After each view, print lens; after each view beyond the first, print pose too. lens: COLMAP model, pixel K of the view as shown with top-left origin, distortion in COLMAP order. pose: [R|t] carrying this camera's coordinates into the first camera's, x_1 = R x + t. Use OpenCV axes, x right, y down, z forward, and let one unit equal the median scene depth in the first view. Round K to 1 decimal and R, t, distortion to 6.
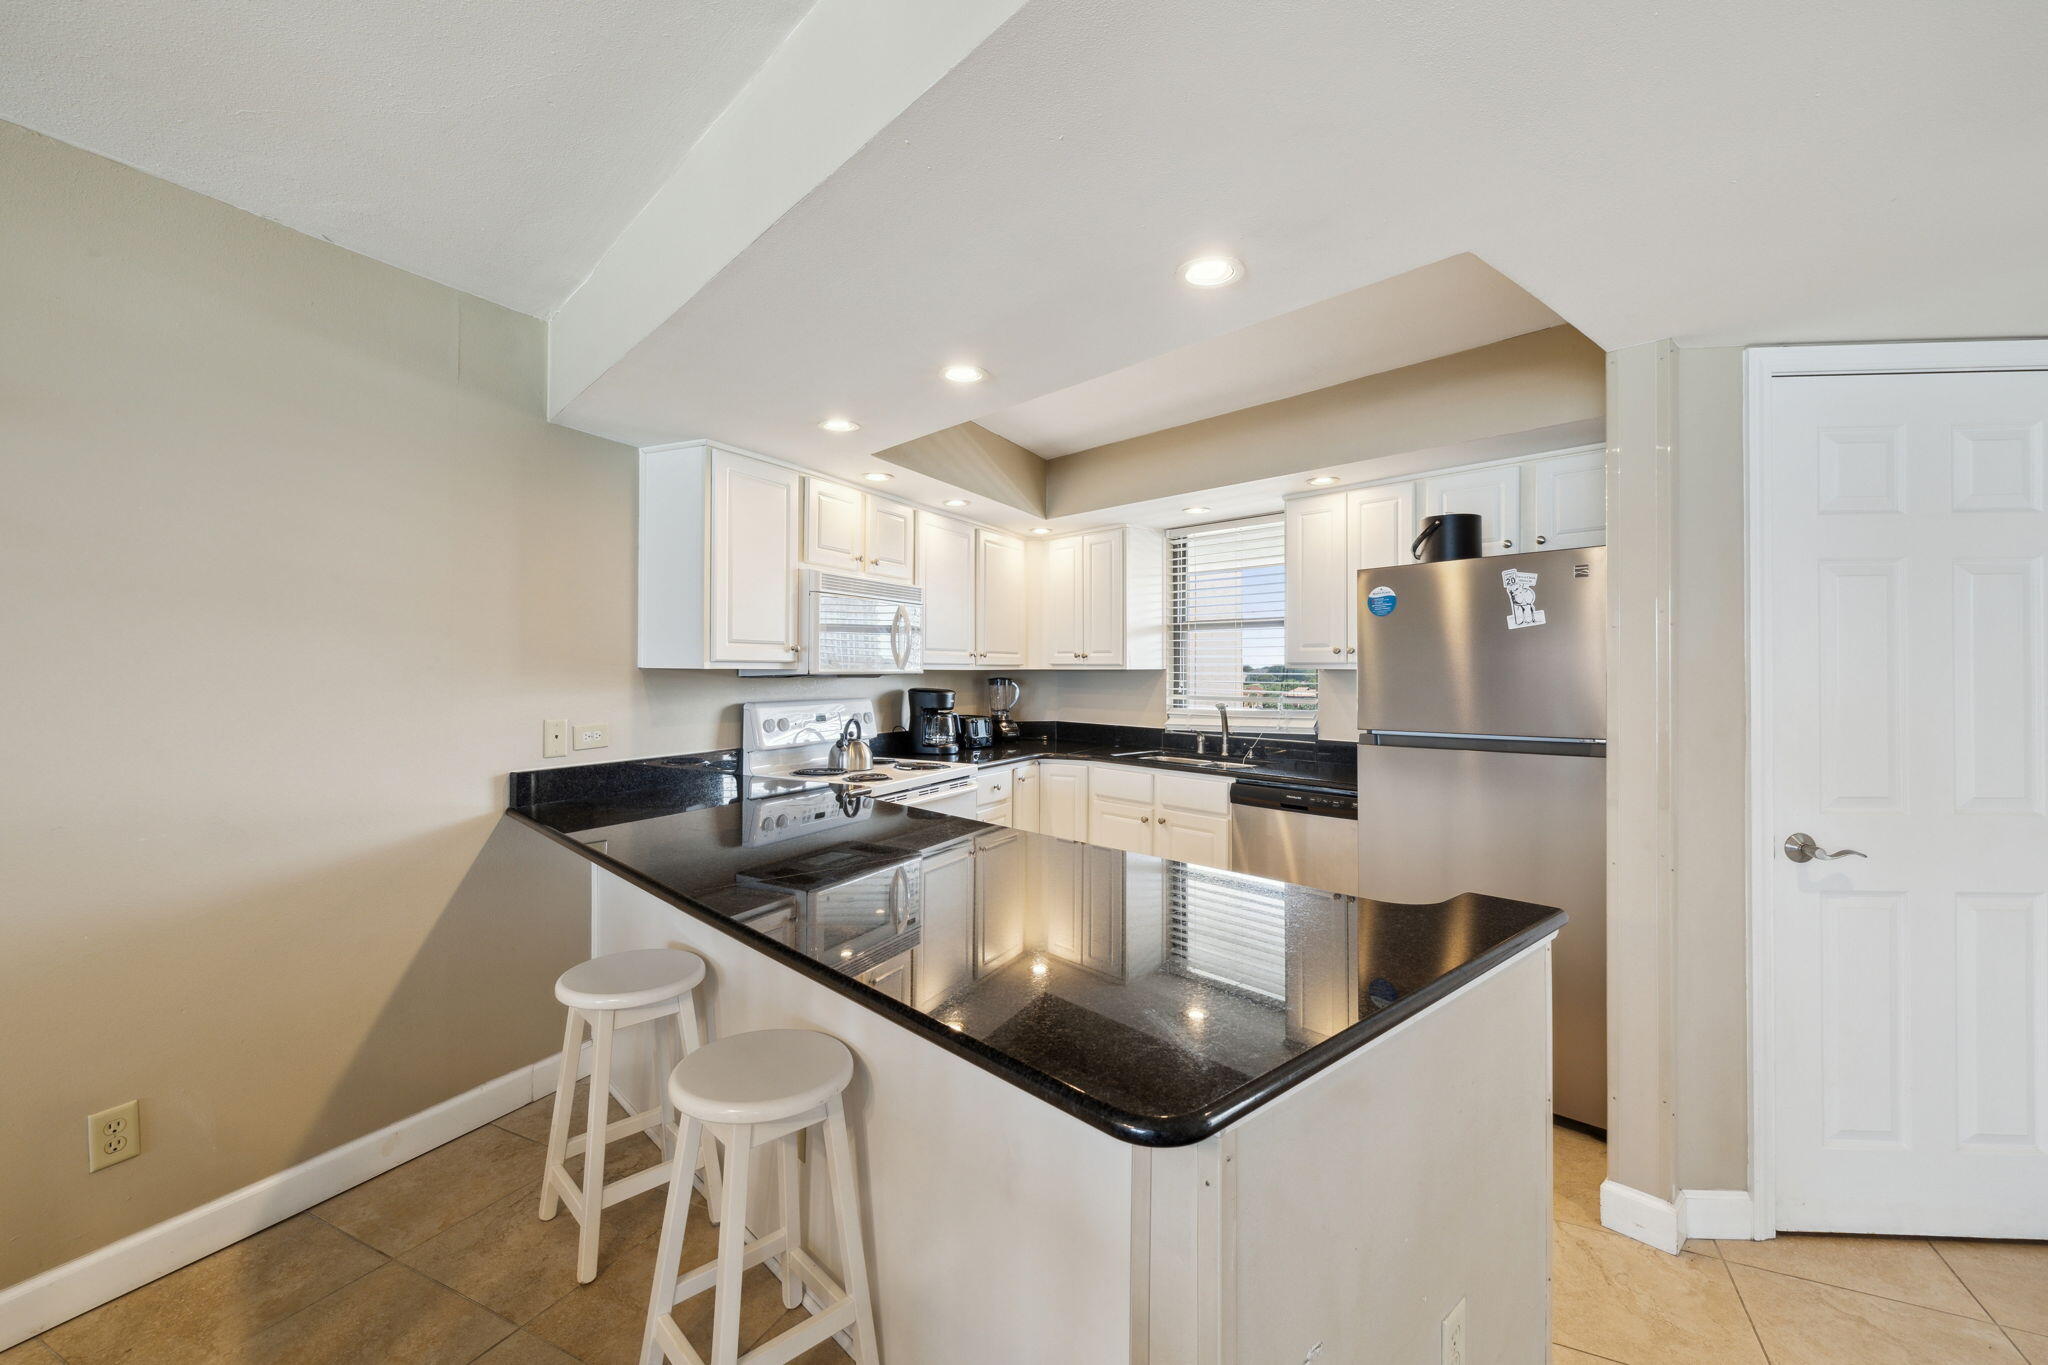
lens RADIAL K [[862.4, 0, 1036.6], [0, 862.4, 668.3], [0, 0, 1]] dist [-0.005675, -0.002329]
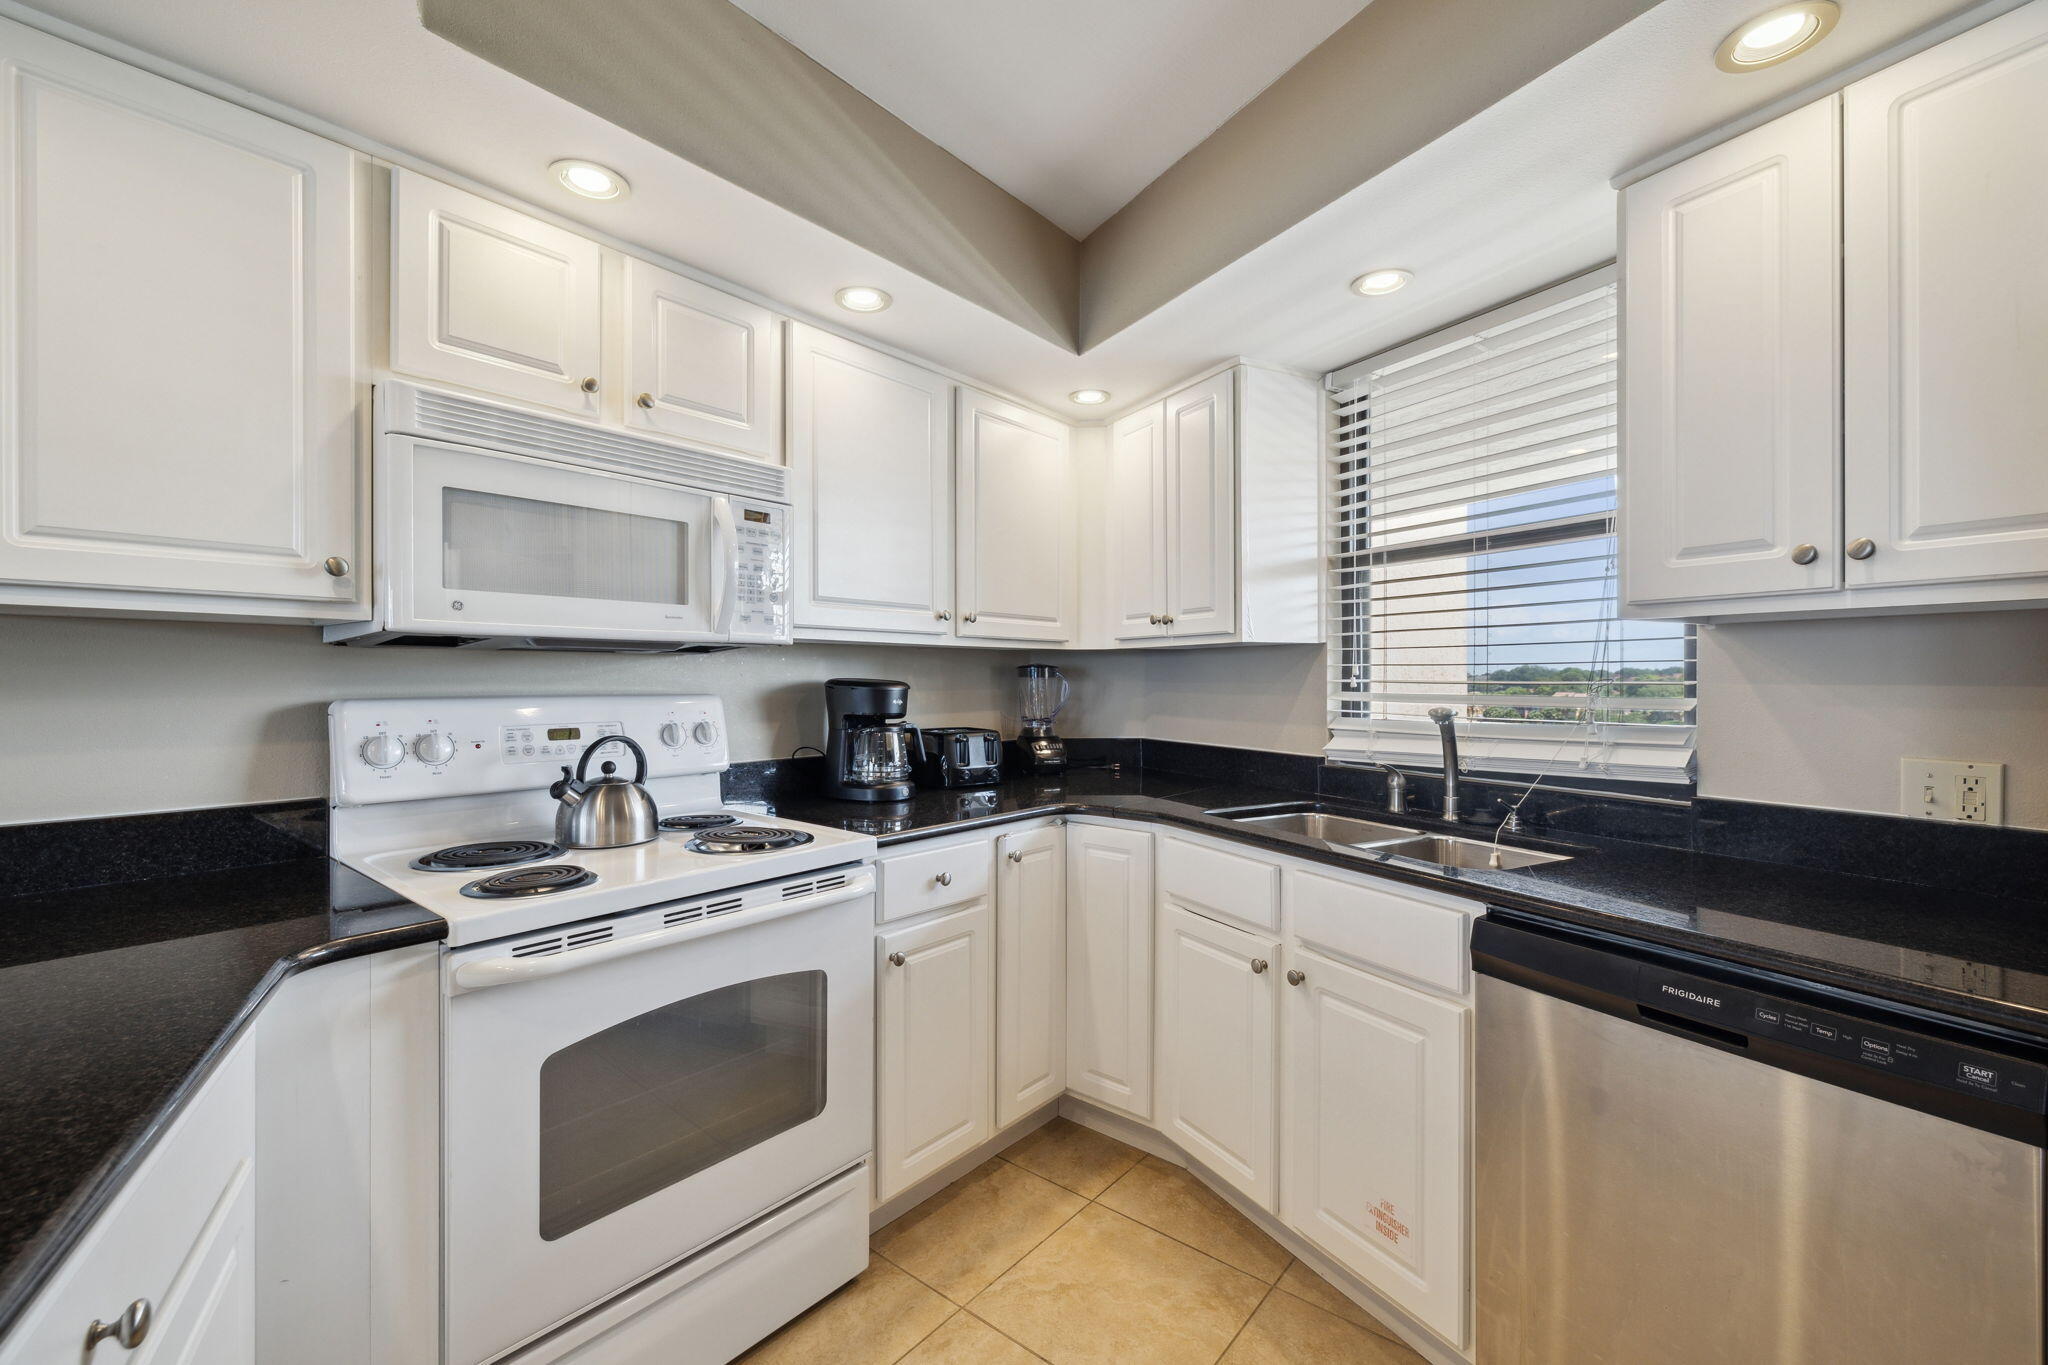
lens RADIAL K [[862.4, 0, 1037.3], [0, 862.4, 682.8], [0, 0, 1]] dist [-0.005675, -0.002329]
pose [[0.975757, -0.002897, -0.218839, 0.102927], [0.004314, 0.999973, 0.005999, 0.023281], [0.218816, -0.006797, 0.975742, 0.499204]]
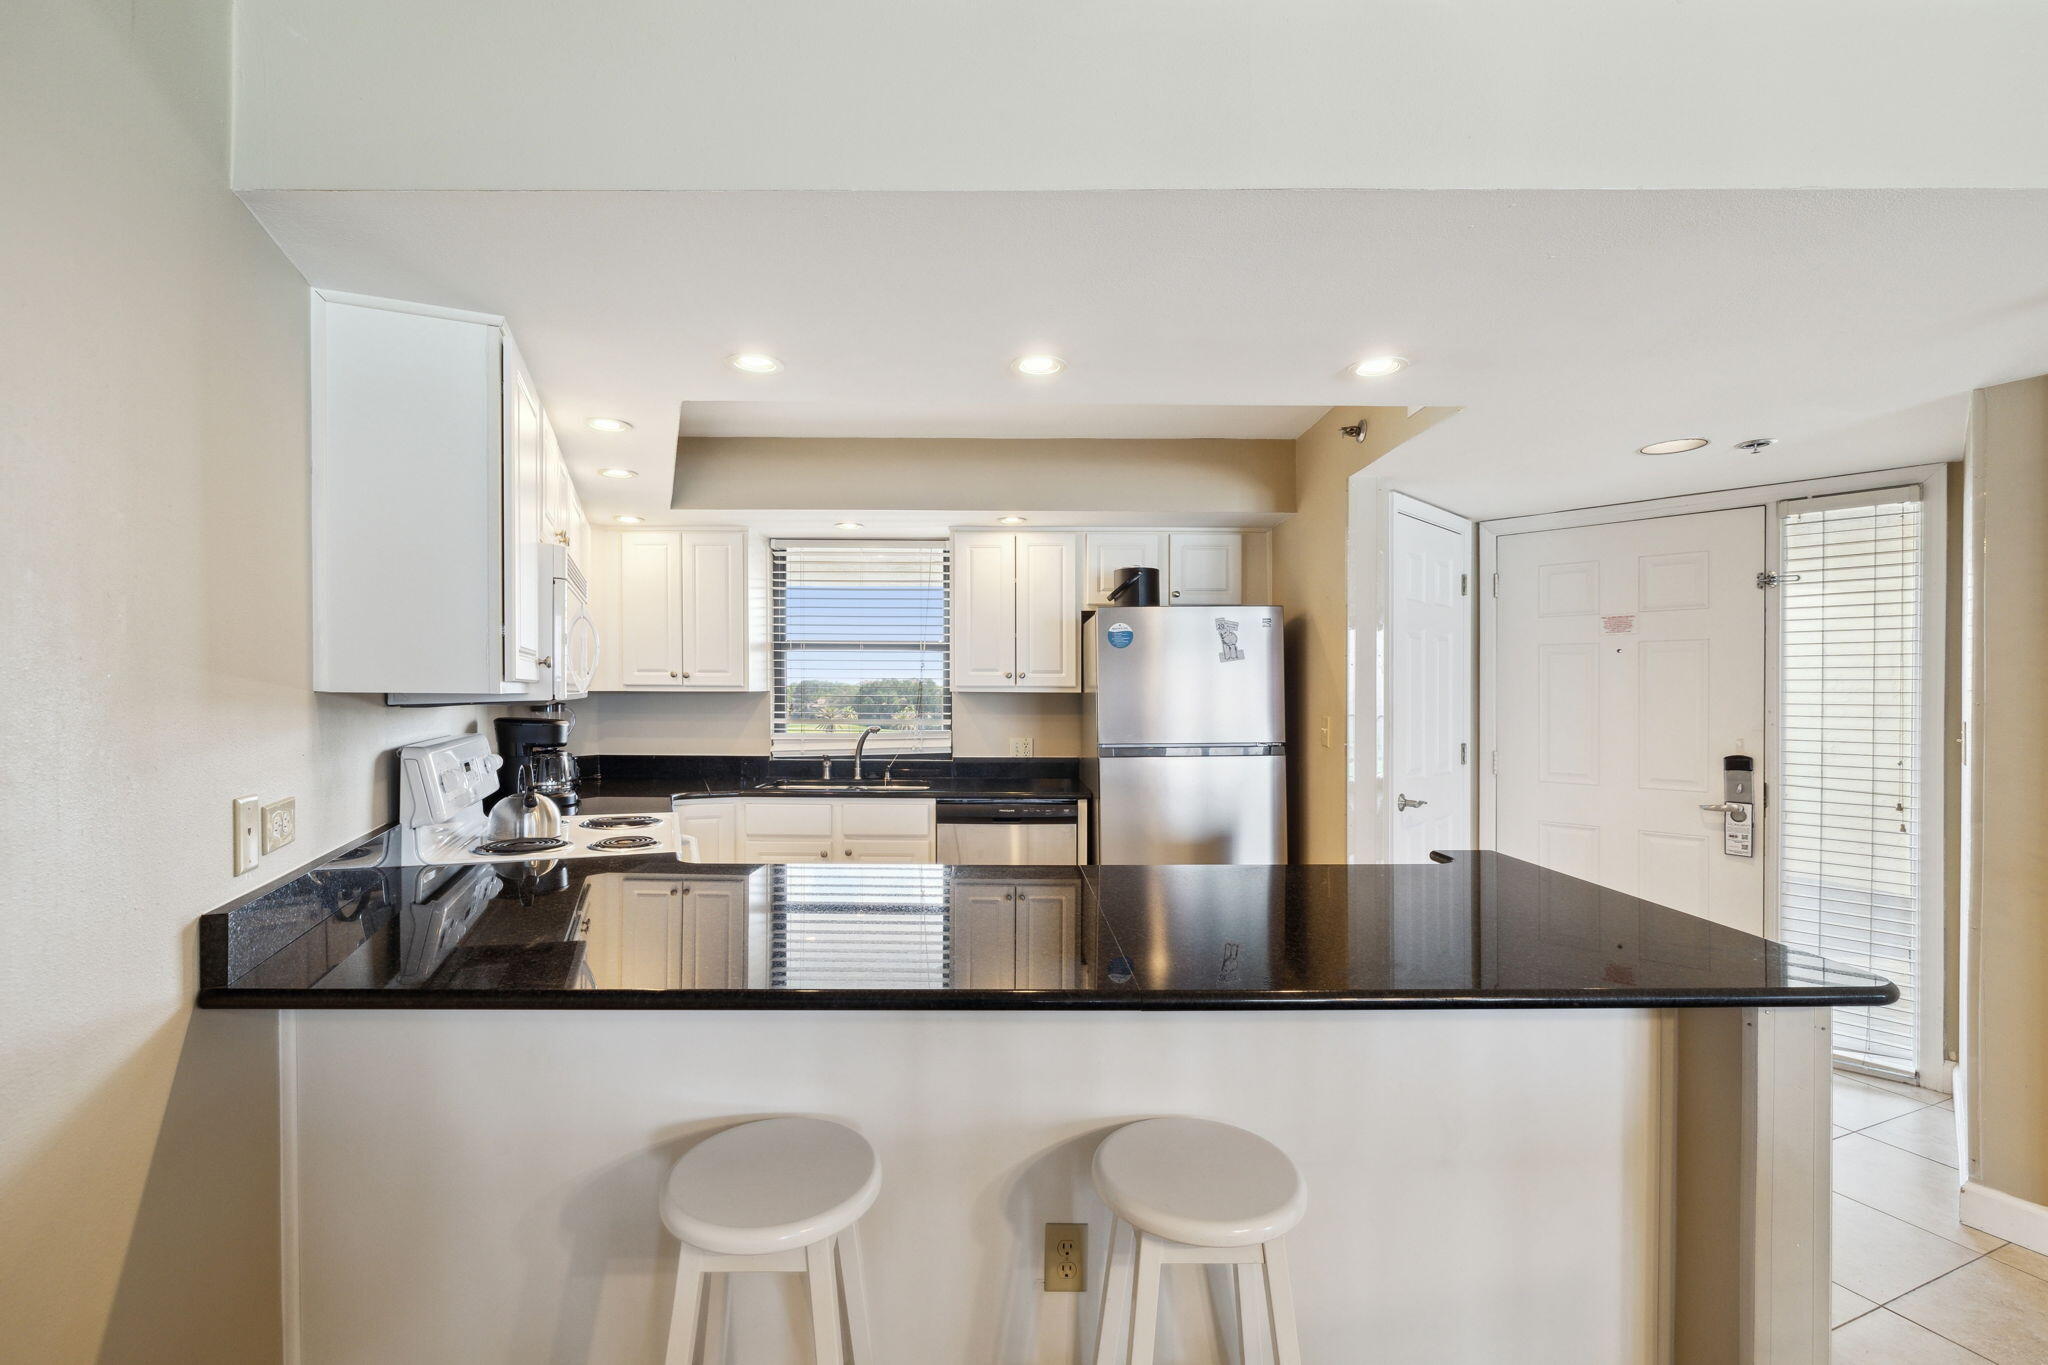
lens RADIAL K [[862.4, 0, 995.8], [0, 862.4, 698.0], [0, 0, 1]] dist [-0.005675, -0.002329]
pose [[0.674926, -0.005403, 0.737865, -0.399948], [-0.003176, 0.999943, 0.010226, -0.002072], [-0.737878, -0.009245, 0.674870, 0.221818]]
